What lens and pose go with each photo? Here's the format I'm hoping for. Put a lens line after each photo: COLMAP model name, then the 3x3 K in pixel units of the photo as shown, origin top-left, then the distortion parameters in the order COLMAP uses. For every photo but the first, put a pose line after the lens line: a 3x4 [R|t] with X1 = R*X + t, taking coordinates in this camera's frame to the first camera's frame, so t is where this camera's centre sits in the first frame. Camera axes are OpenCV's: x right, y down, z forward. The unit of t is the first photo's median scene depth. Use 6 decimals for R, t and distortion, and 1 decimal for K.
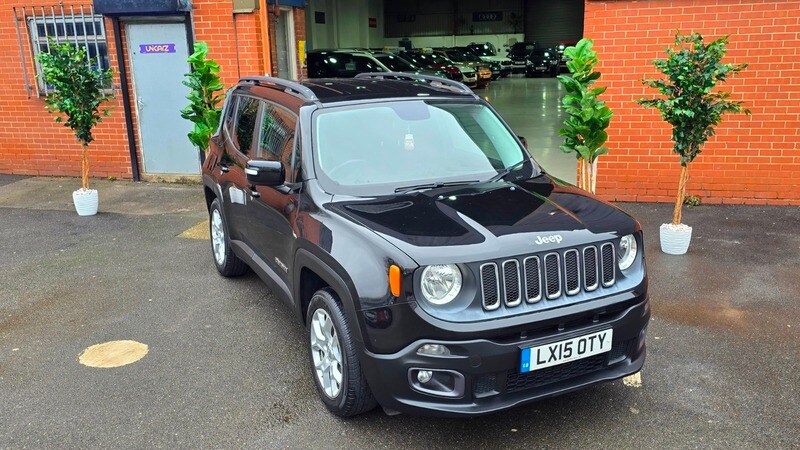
lens RADIAL K [[694.5, 0, 400.0], [0, 694.5, 225.0], [0, 0, 1]] dist [0.100724, -0.111413]
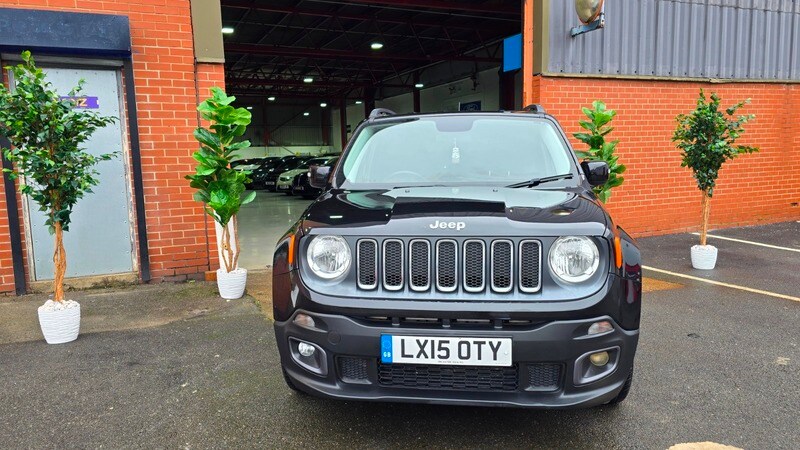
lens RADIAL K [[590.0, 0, 392.6], [0, 590.0, 226.9], [0, 0, 1]] dist [0.081712, -0.075489]
pose [[0.786831, -0.069593, 0.613232, -0.767324], [0.161260, 0.982287, -0.095436, -0.023689], [-0.595728, 0.173981, 0.784116, 0.567656]]
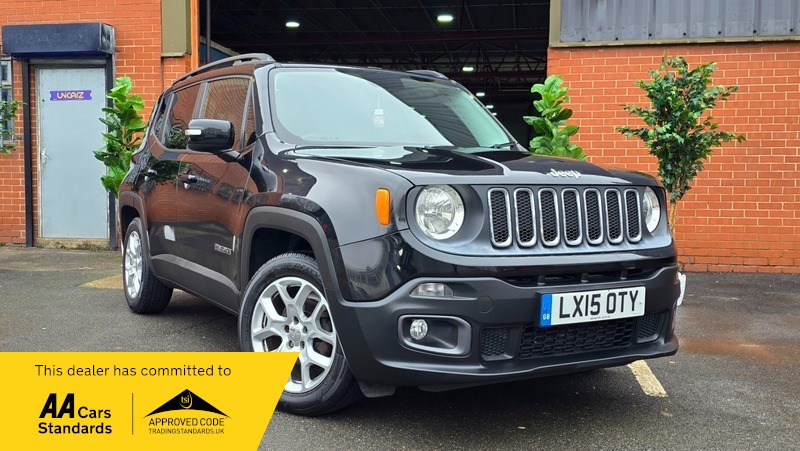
lens RADIAL K [[773.0, 0, 367.1], [0, 773.0, 217.1], [0, 0, 1]] dist [0.067775, -0.029040]
pose [[0.997887, 0.026160, 0.059478, -0.043433], [-0.013641, 0.979318, -0.201867, 0.152434], [-0.063528, 0.200629, 0.977605, 0.075122]]
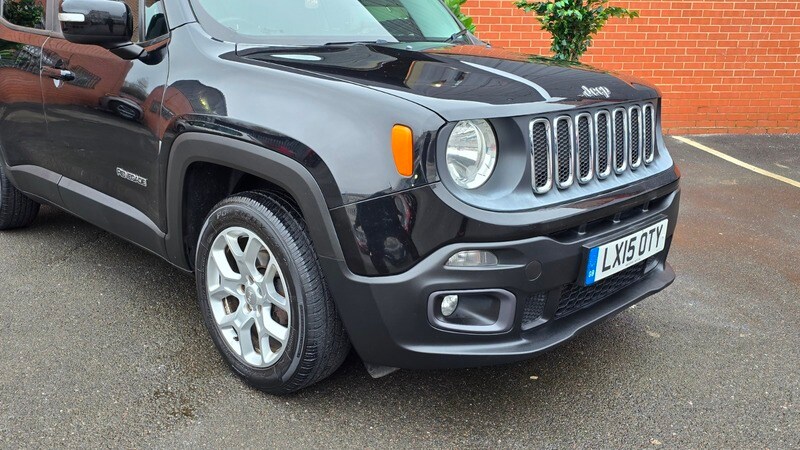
lens RADIAL K [[694.5, 0, 400.0], [0, 694.5, 225.0], [0, 0, 1]] dist [0.100724, -0.111413]
pose [[0.941159, -0.057725, 0.332998, -0.119005], [0.049545, 0.998226, 0.033014, 0.069649], [-0.334313, -0.014573, 0.942350, 0.244418]]
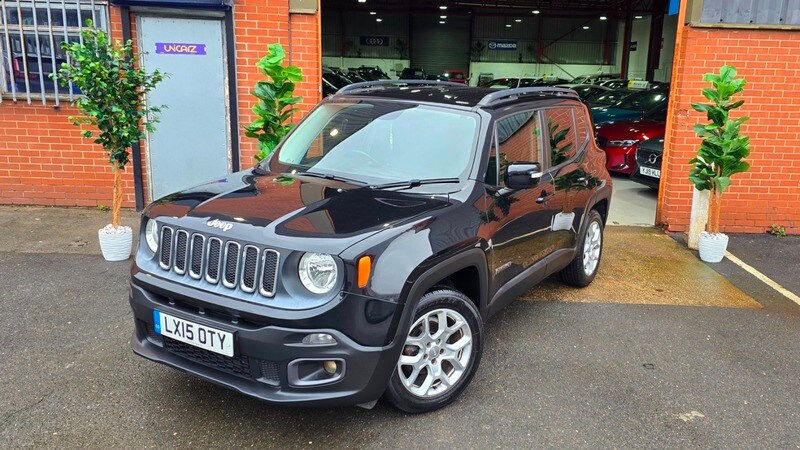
lens RADIAL K [[660.8, 0, 442.6], [0, 660.8, 210.5], [0, 0, 1]] dist [0.055963, -0.011197]
pose [[0.960901, -0.003764, 0.276867, -0.440263], [0.015313, 0.999100, -0.039562, -0.047486], [-0.276468, 0.042255, 0.960094, 0.301371]]
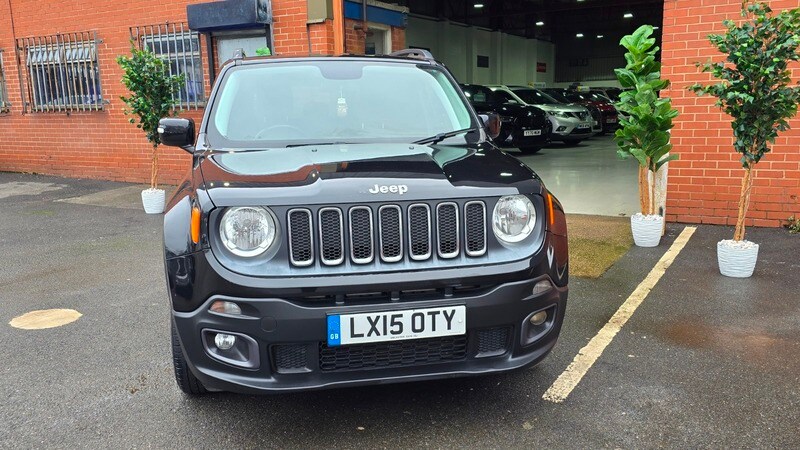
lens RADIAL K [[694.5, 0, 400.0], [0, 694.5, 225.0], [0, 0, 1]] dist [0.100724, -0.111413]
pose [[0.965378, 0.045445, -0.256867, 0.256186], [-0.063986, 0.995878, -0.064283, 0.067231], [0.252886, 0.078493, 0.964307, 0.130756]]
